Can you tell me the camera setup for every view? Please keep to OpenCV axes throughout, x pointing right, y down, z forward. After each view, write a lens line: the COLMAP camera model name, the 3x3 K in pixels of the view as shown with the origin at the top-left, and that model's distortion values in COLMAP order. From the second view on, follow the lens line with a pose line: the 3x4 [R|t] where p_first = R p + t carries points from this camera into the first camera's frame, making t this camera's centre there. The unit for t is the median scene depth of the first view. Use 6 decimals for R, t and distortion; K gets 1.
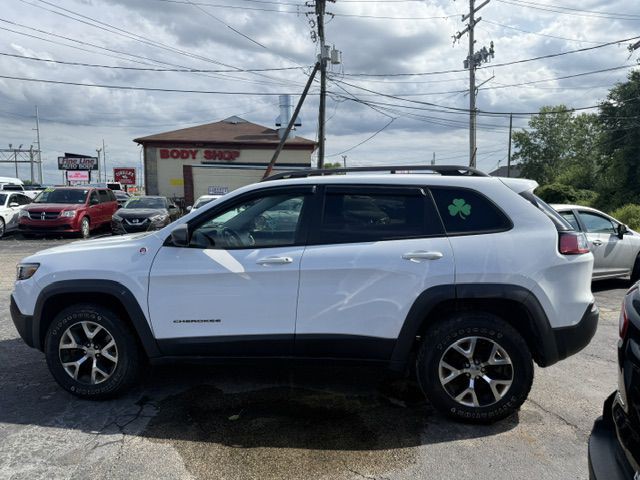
lens RADIAL K [[460.9, 0, 323.5], [0, 460.9, 239.7], [0, 0, 1]] dist [0.059430, -0.083445]
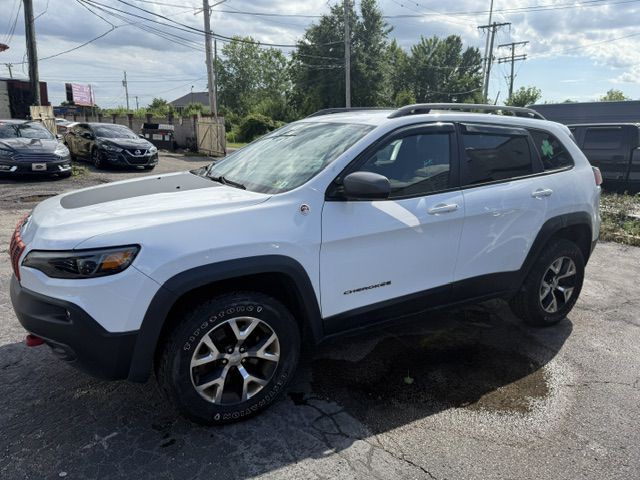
lens RADIAL K [[460.9, 0, 323.5], [0, 460.9, 239.7], [0, 0, 1]] dist [0.059430, -0.083445]
pose [[0.784778, -0.122550, 0.607540, -0.806835], [0.027191, 0.986120, 0.163792, -0.048516], [-0.619180, -0.112020, 0.777218, 0.394986]]
